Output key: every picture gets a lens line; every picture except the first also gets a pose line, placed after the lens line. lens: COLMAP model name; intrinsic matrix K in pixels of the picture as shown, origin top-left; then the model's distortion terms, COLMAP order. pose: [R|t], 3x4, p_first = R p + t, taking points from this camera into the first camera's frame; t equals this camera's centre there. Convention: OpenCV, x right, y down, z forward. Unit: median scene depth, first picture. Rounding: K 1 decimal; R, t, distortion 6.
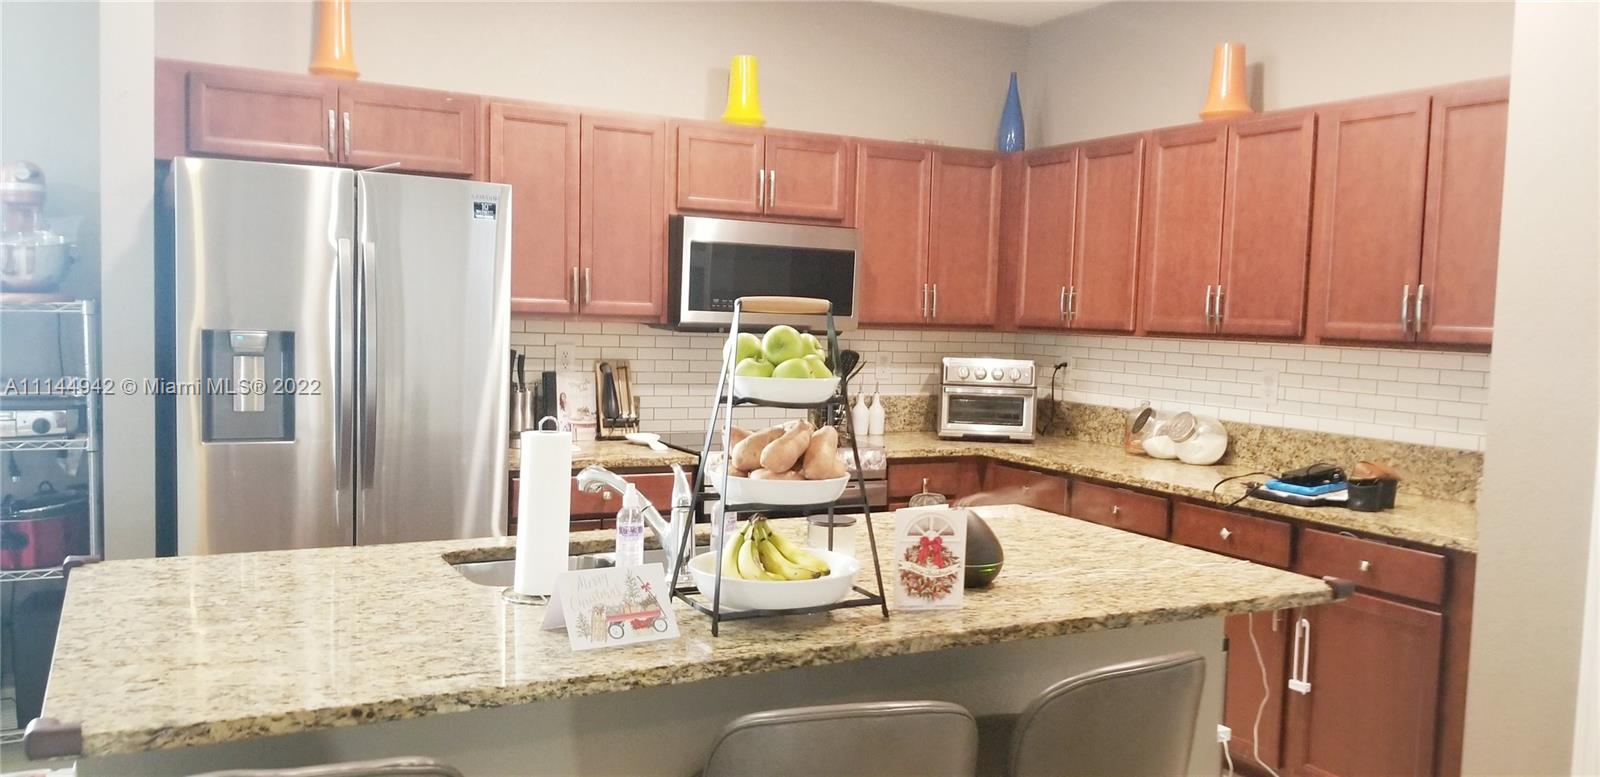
lens RADIAL K [[1261.1, 0, 813.9], [0, 1261.1, 400.7], [0, 0, 1]] dist [0.099871, -0.188041]
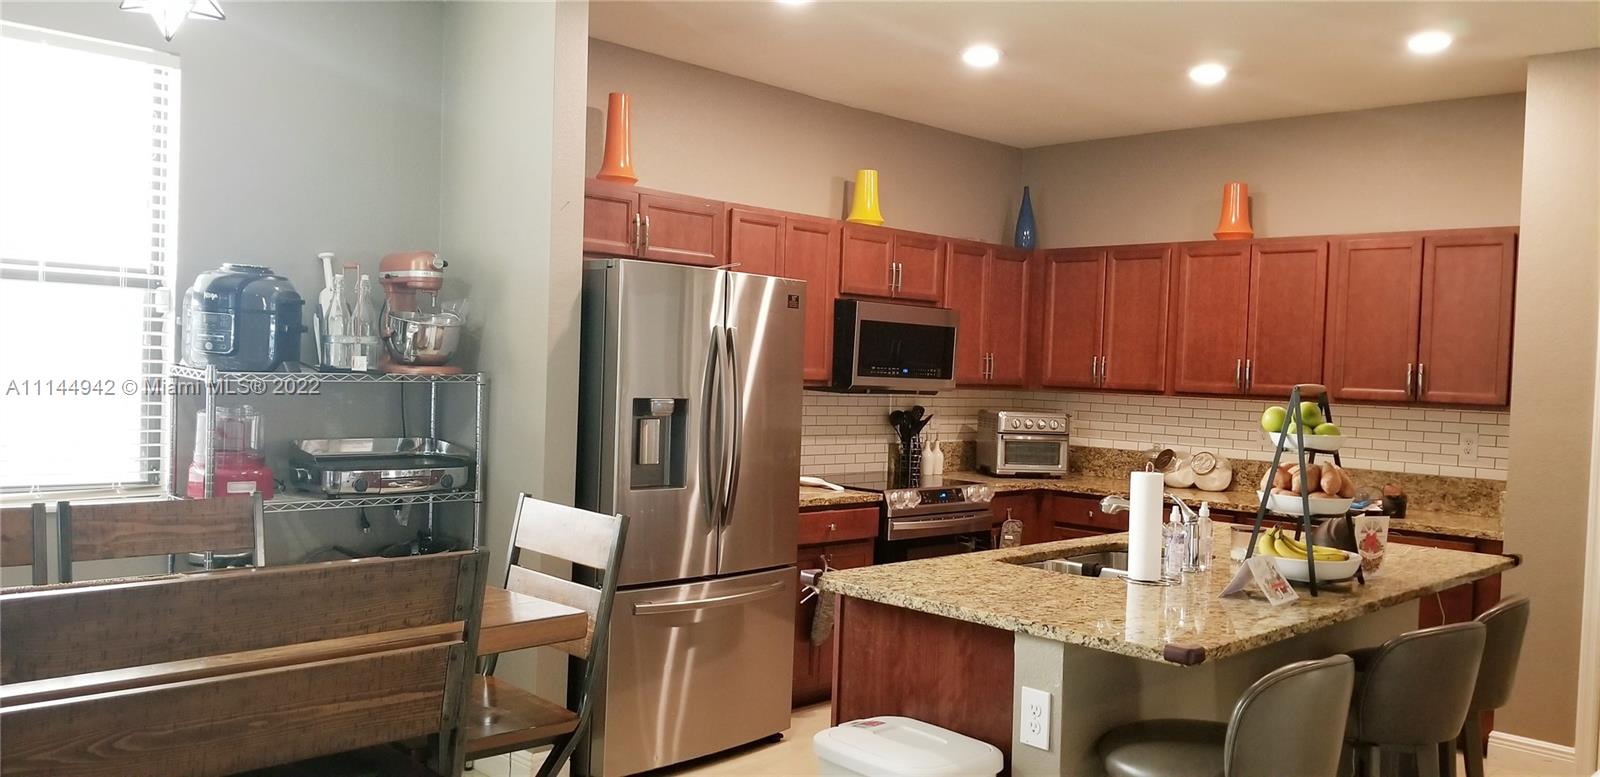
lens RADIAL K [[1261.1, 0, 806.2], [0, 1261.1, 400.5], [0, 0, 1]] dist [0.099871, -0.188041]
pose [[0.954435, -0.004949, 0.298378, -0.577856], [0.015020, 0.999392, -0.031468, -0.010743], [-0.298041, 0.034516, 0.953929, -0.178558]]
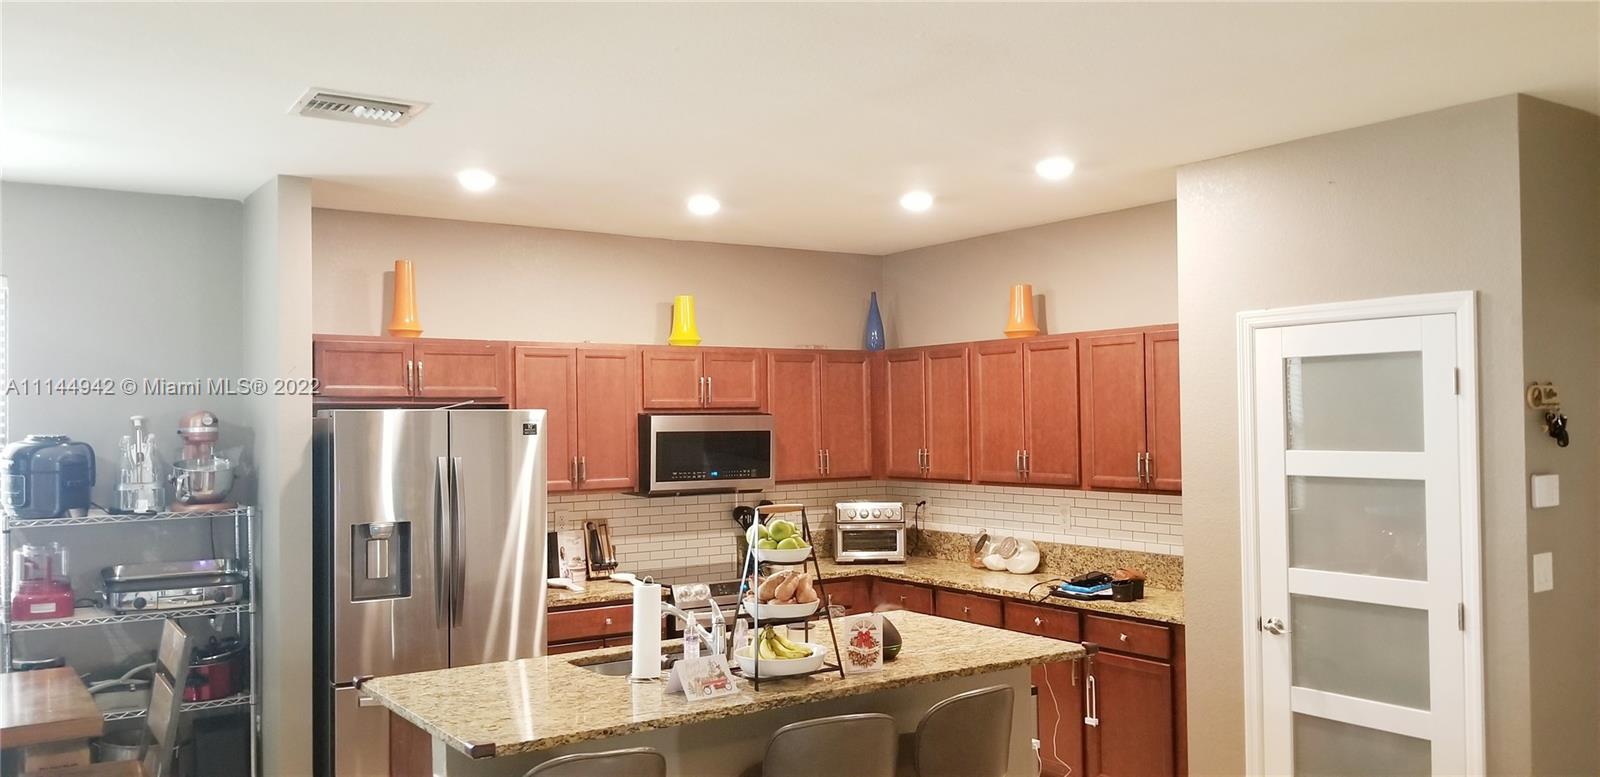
lens RADIAL K [[1261.1, 0, 793.9], [0, 1261.1, 391.3], [0, 0, 1]] dist [0.099871, -0.188041]
pose [[0.993932, -0.041957, 0.101680, -0.096009], [0.051429, 0.994393, -0.092396, -0.039132], [-0.097233, 0.097065, 0.990517, -0.446338]]
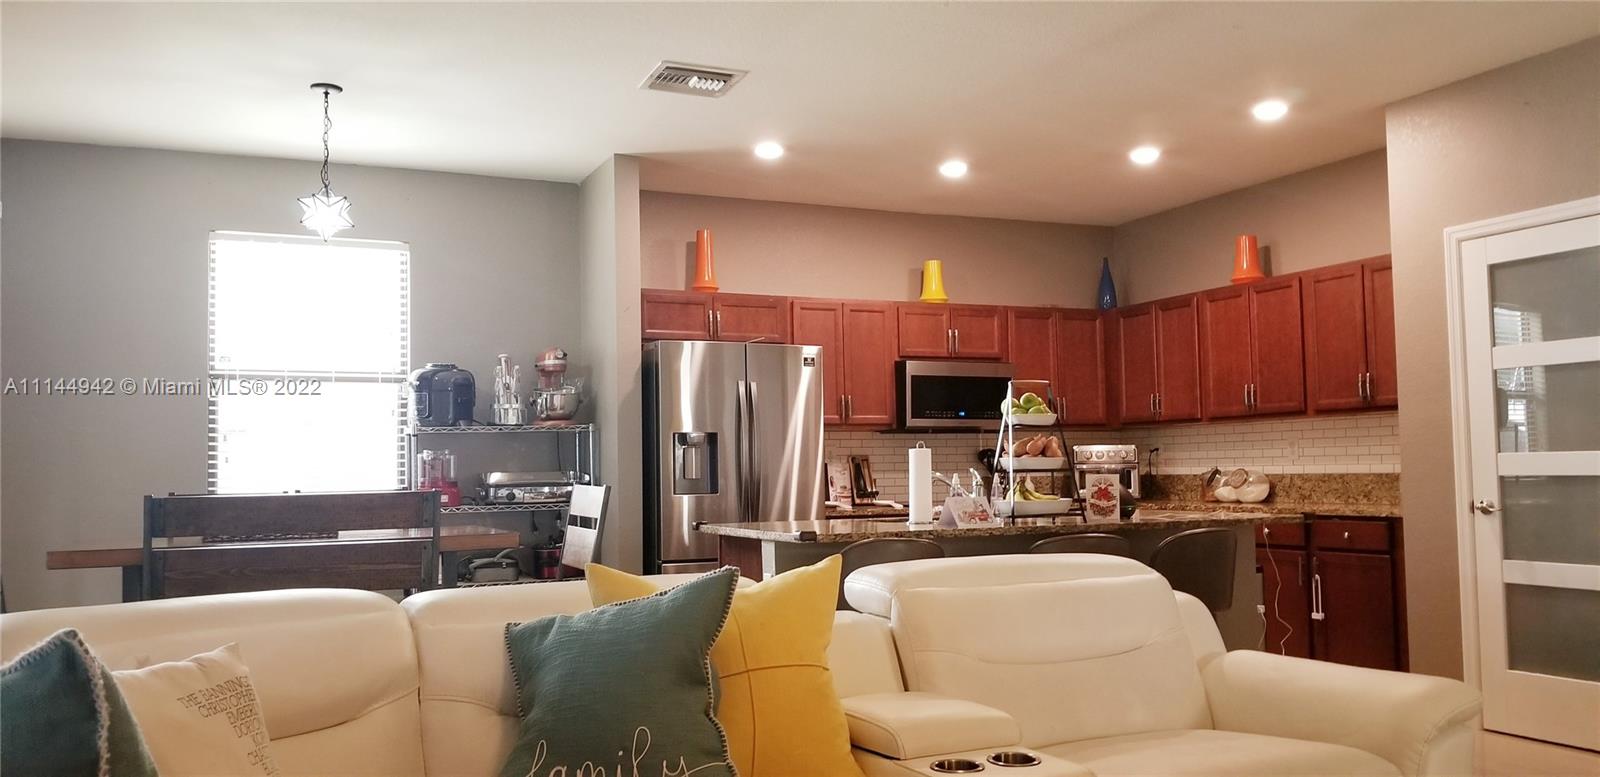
lens RADIAL K [[1261.1, 0, 793.2], [0, 1261.1, 394.5], [0, 0, 1]] dist [0.099871, -0.188041]
pose [[0.995819, -0.053140, -0.074296, -0.144105], [0.042680, 0.989804, -0.135891, 0.120960], [0.080759, 0.132152, 0.987934, -0.657486]]
